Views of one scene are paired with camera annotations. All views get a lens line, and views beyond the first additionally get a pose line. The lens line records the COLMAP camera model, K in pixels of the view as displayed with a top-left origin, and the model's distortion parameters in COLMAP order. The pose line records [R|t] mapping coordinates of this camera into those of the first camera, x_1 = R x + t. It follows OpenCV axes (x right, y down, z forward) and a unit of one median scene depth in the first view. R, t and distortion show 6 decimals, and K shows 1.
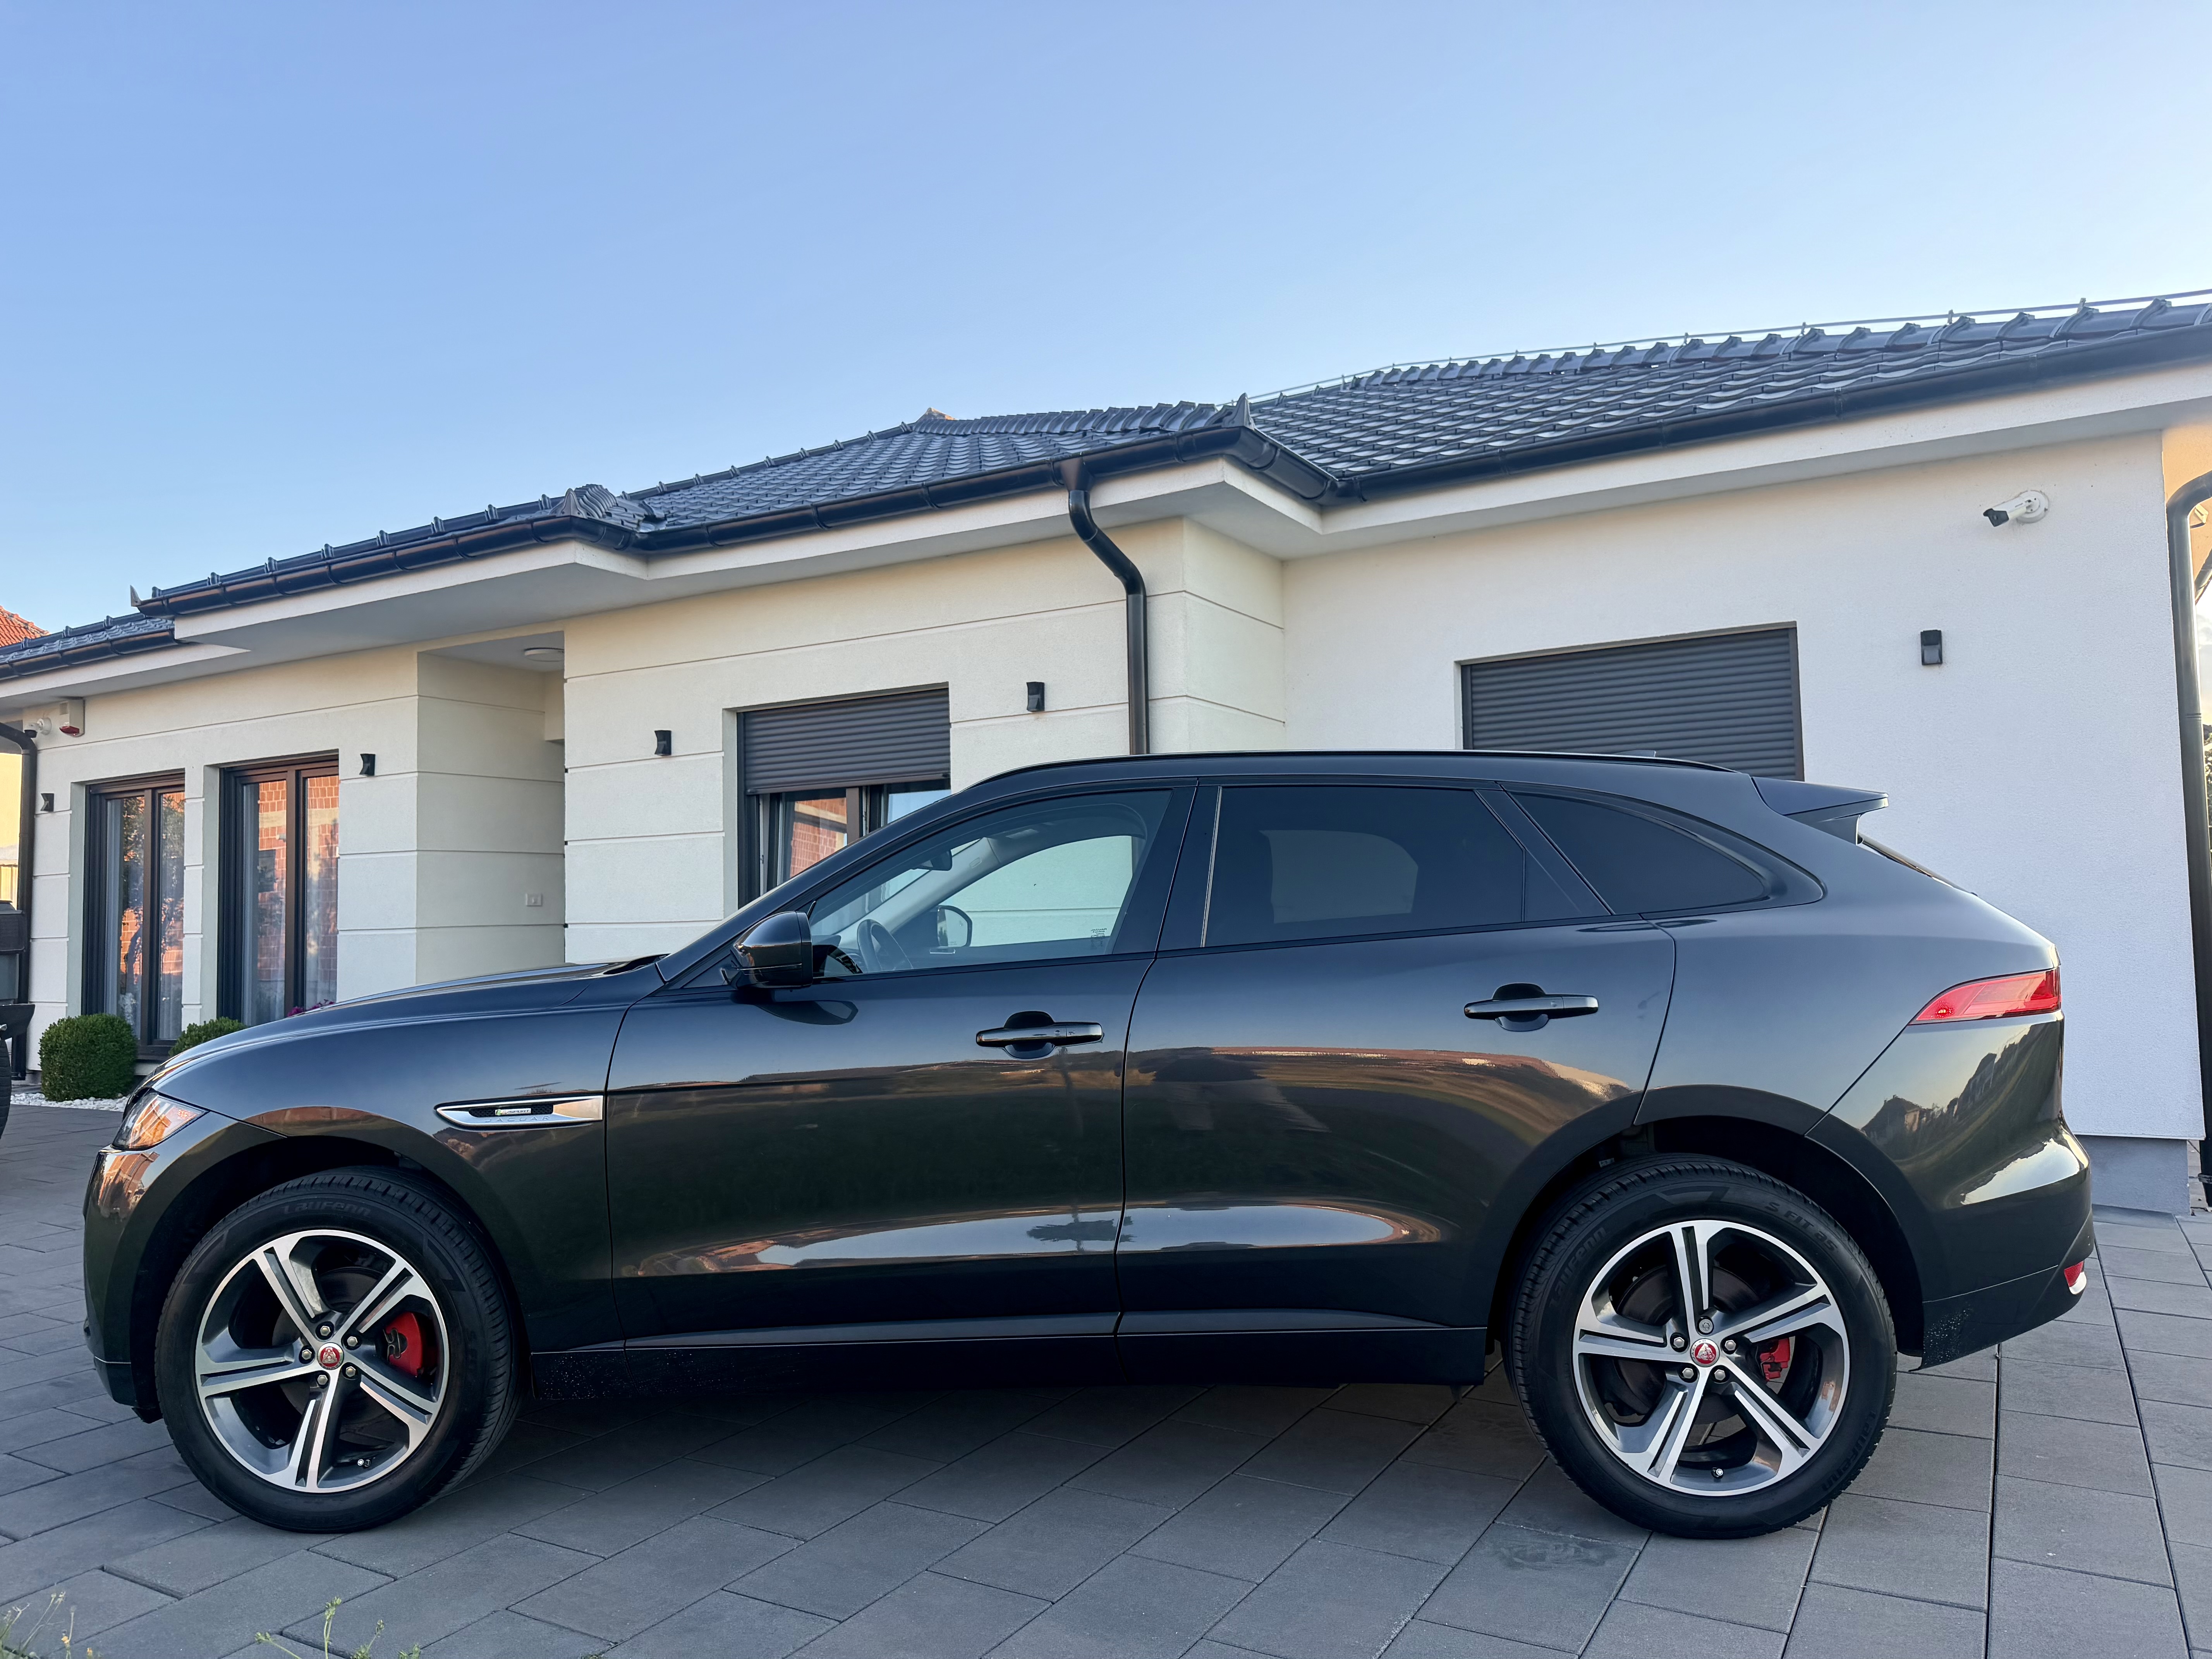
lens RADIAL K [[1578.7, 0, 1110.9], [0, 1578.7, 810.9], [0, 0, 1]] dist [0.024855, -0.037983]
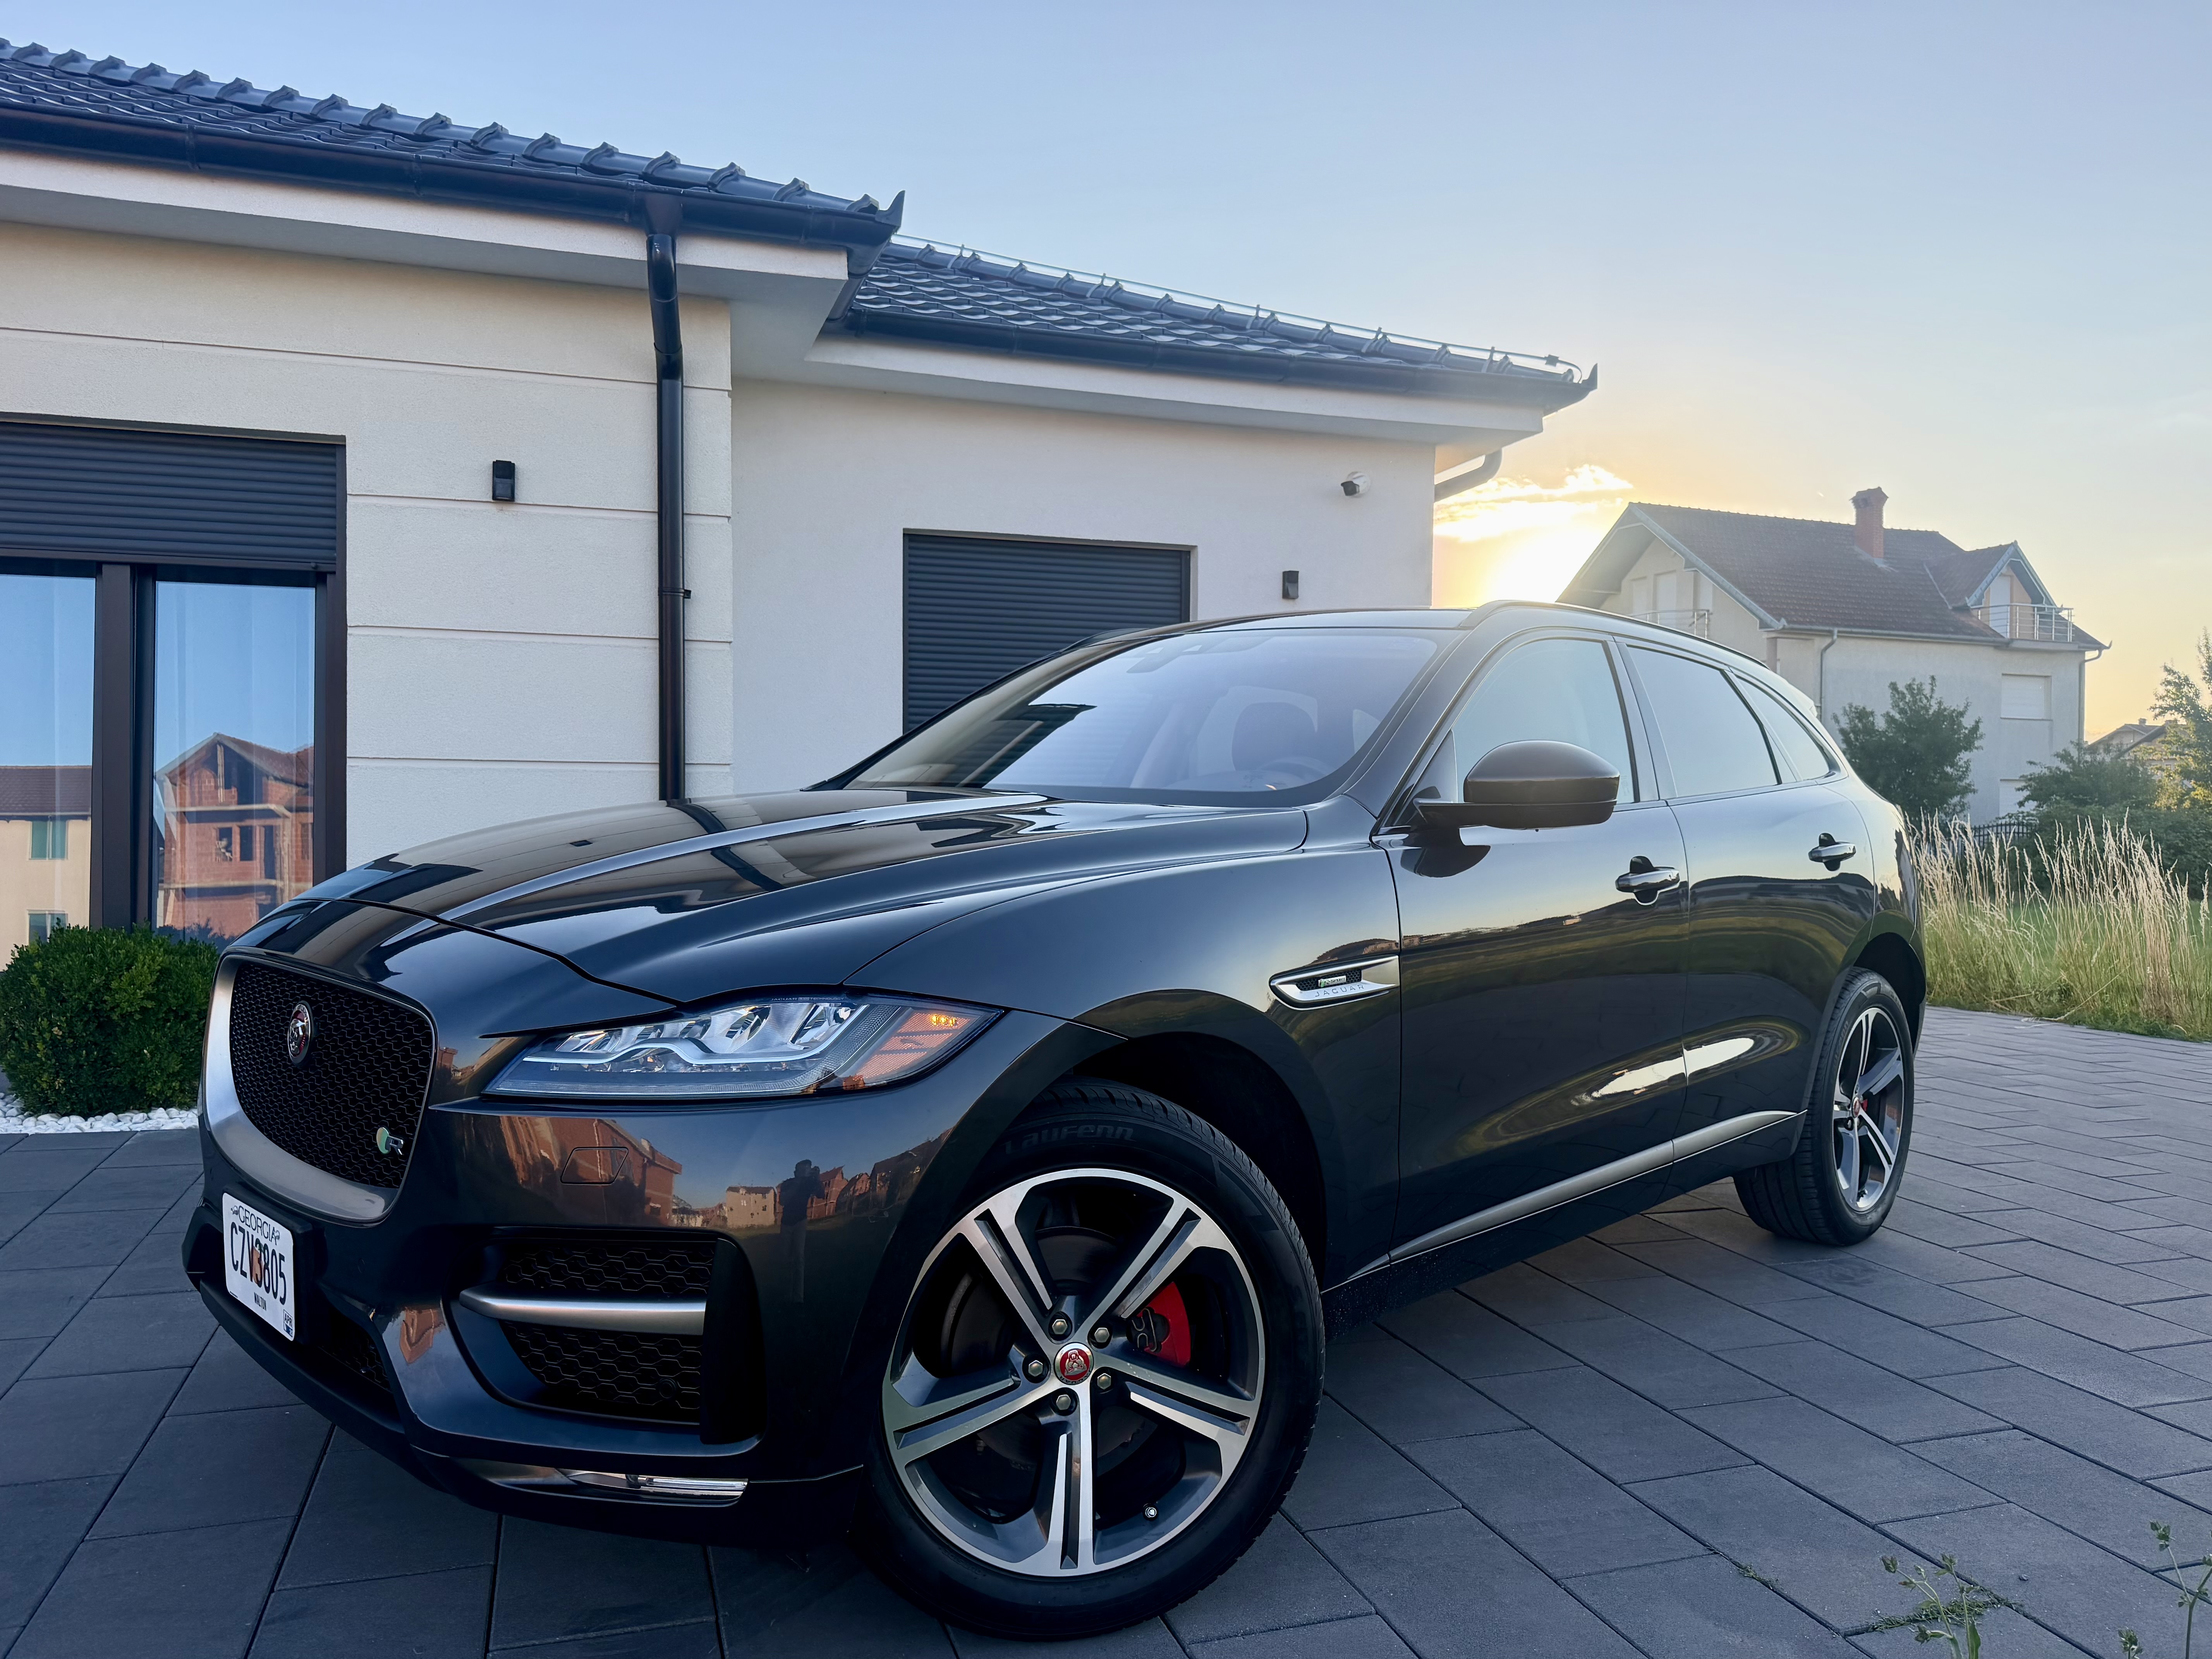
lens RADIAL K [[1578.7, 0, 1103.4], [0, 1578.7, 831.8], [0, 0, 1]] dist [0.024855, -0.037983]
pose [[0.648724, 0.019532, 0.760773, -0.461668], [-0.078858, 0.996015, 0.041672, 0.044461], [-0.756927, -0.087027, 0.647679, 0.274582]]
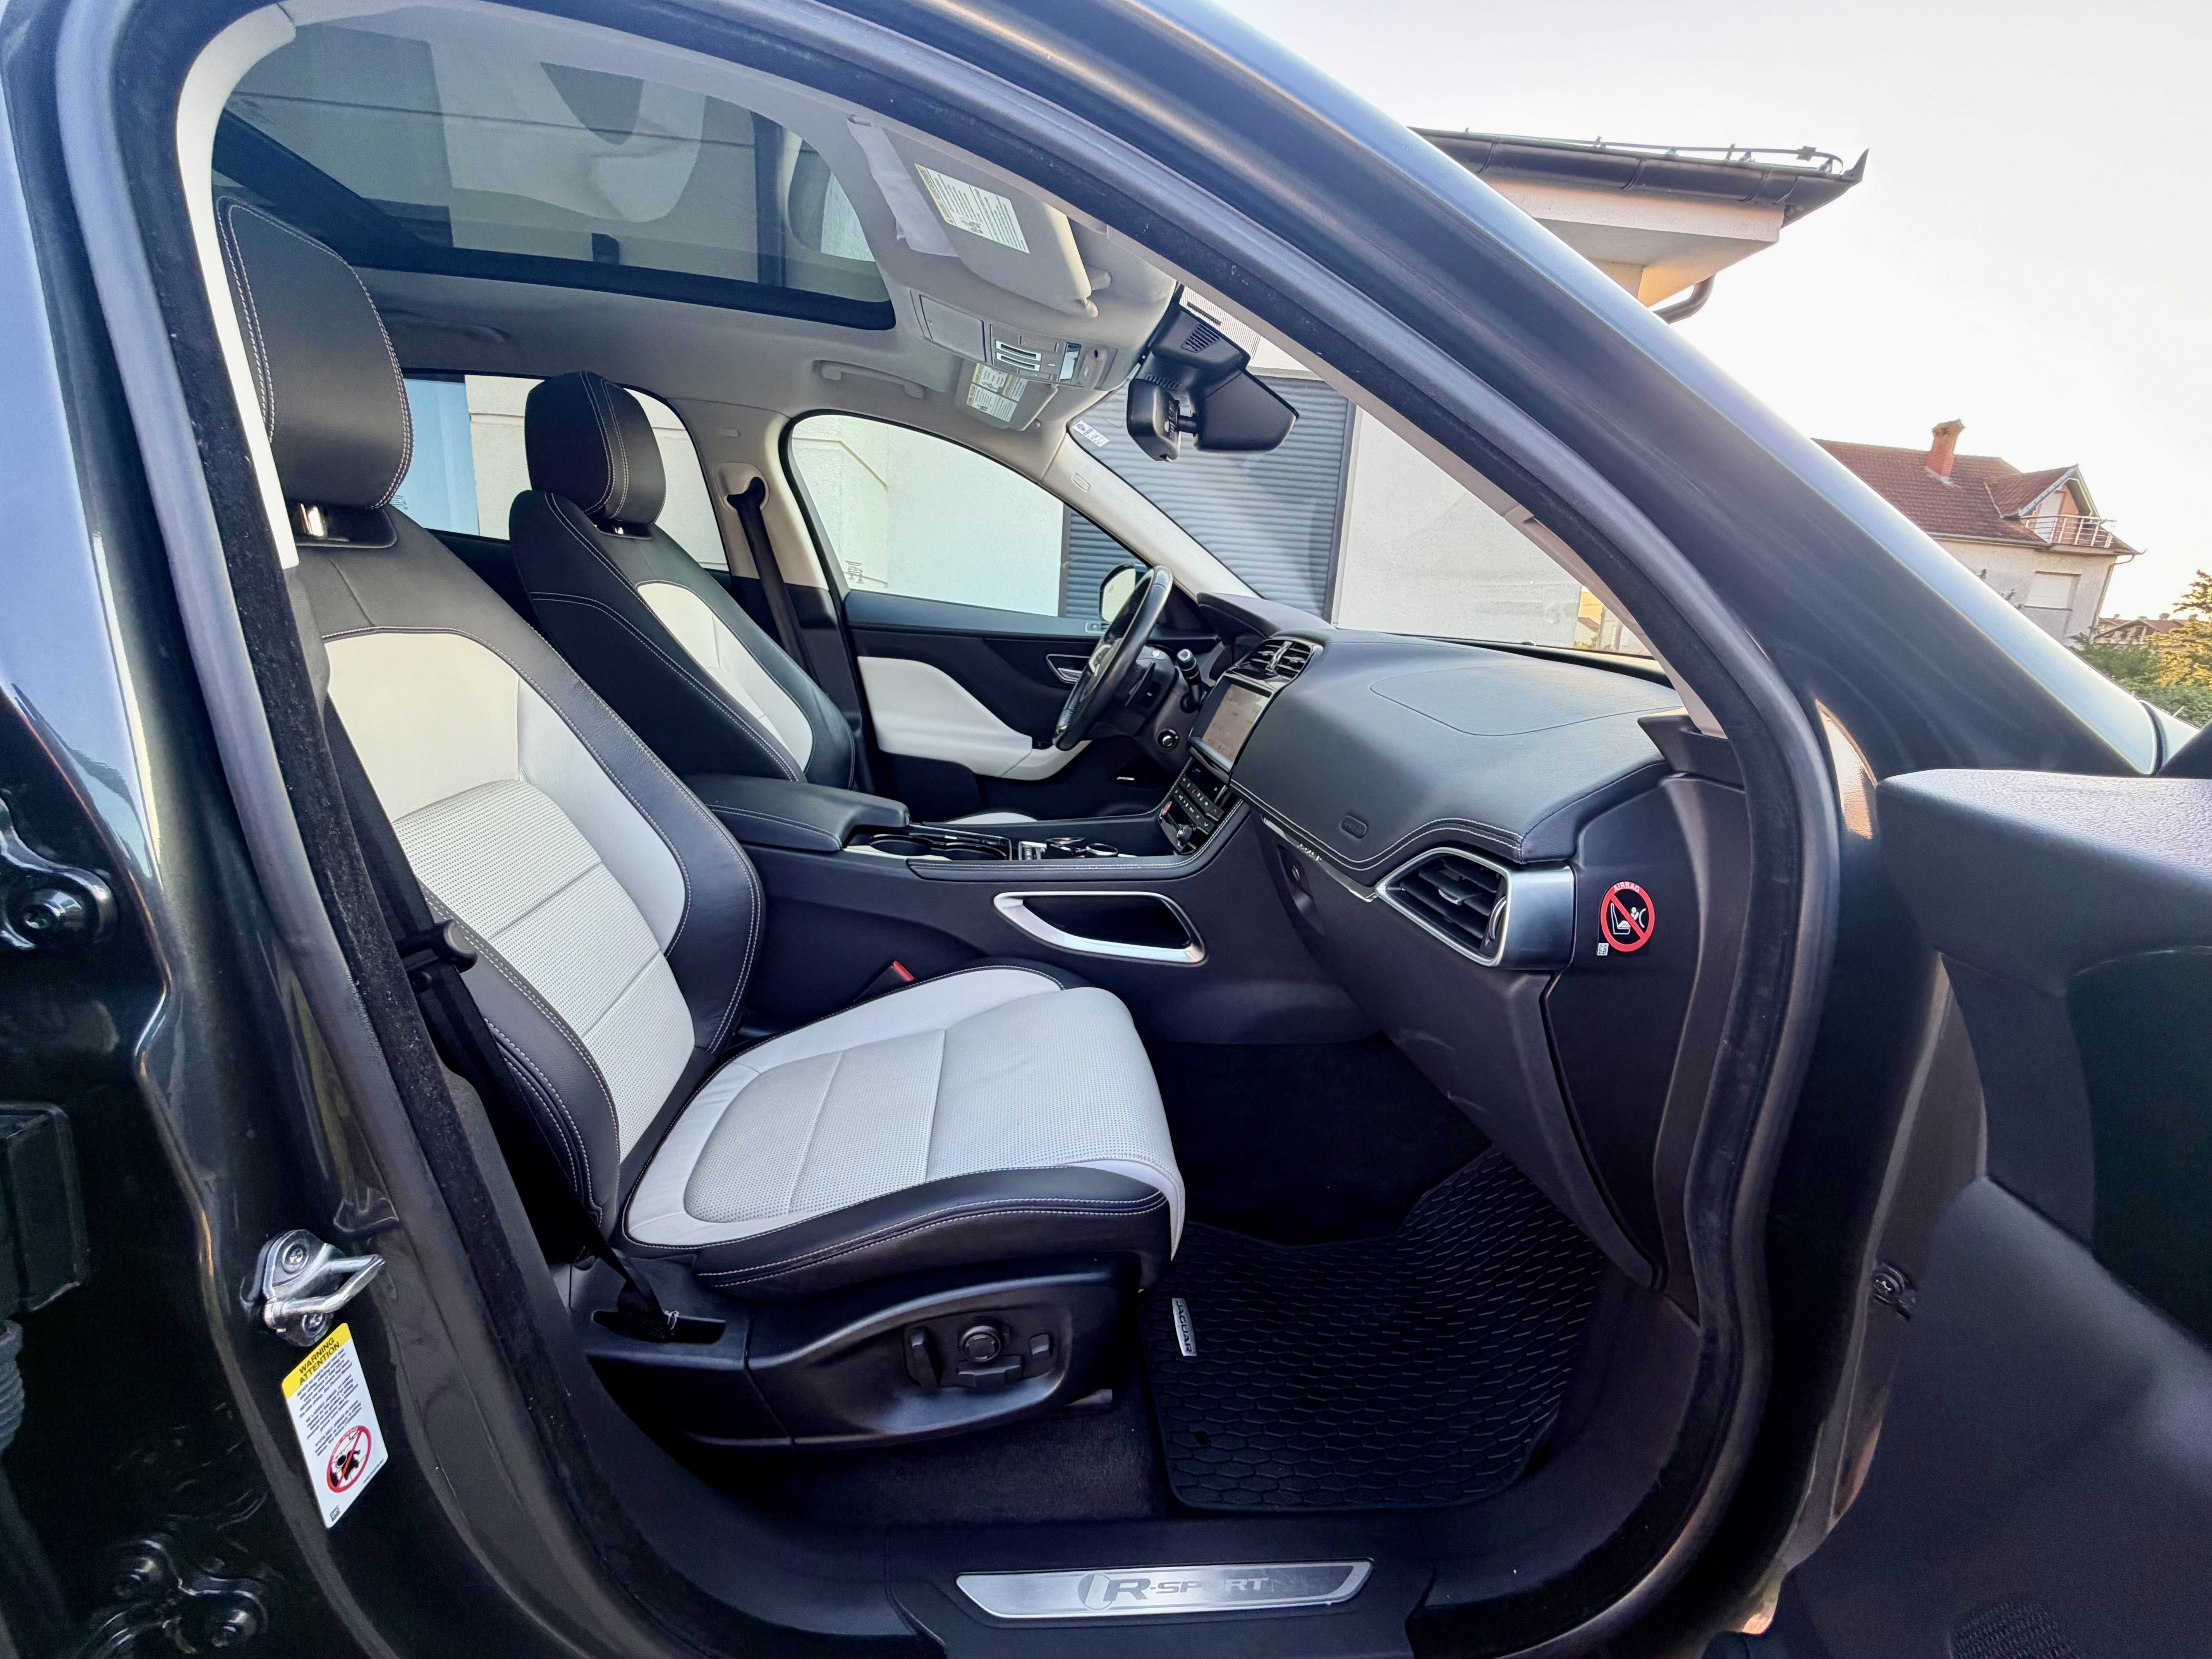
lens RADIAL K [[882.0, 0, 1090.2], [0, 882.0, 833.3], [0, 0, 1]] dist [-0.002568, -0.000669]
pose [[0.821128, -0.058236, 0.567765, -0.117324], [-0.124002, 0.952815, 0.277068, 0.044891], [-0.557110, -0.297913, 0.775162, 0.485546]]
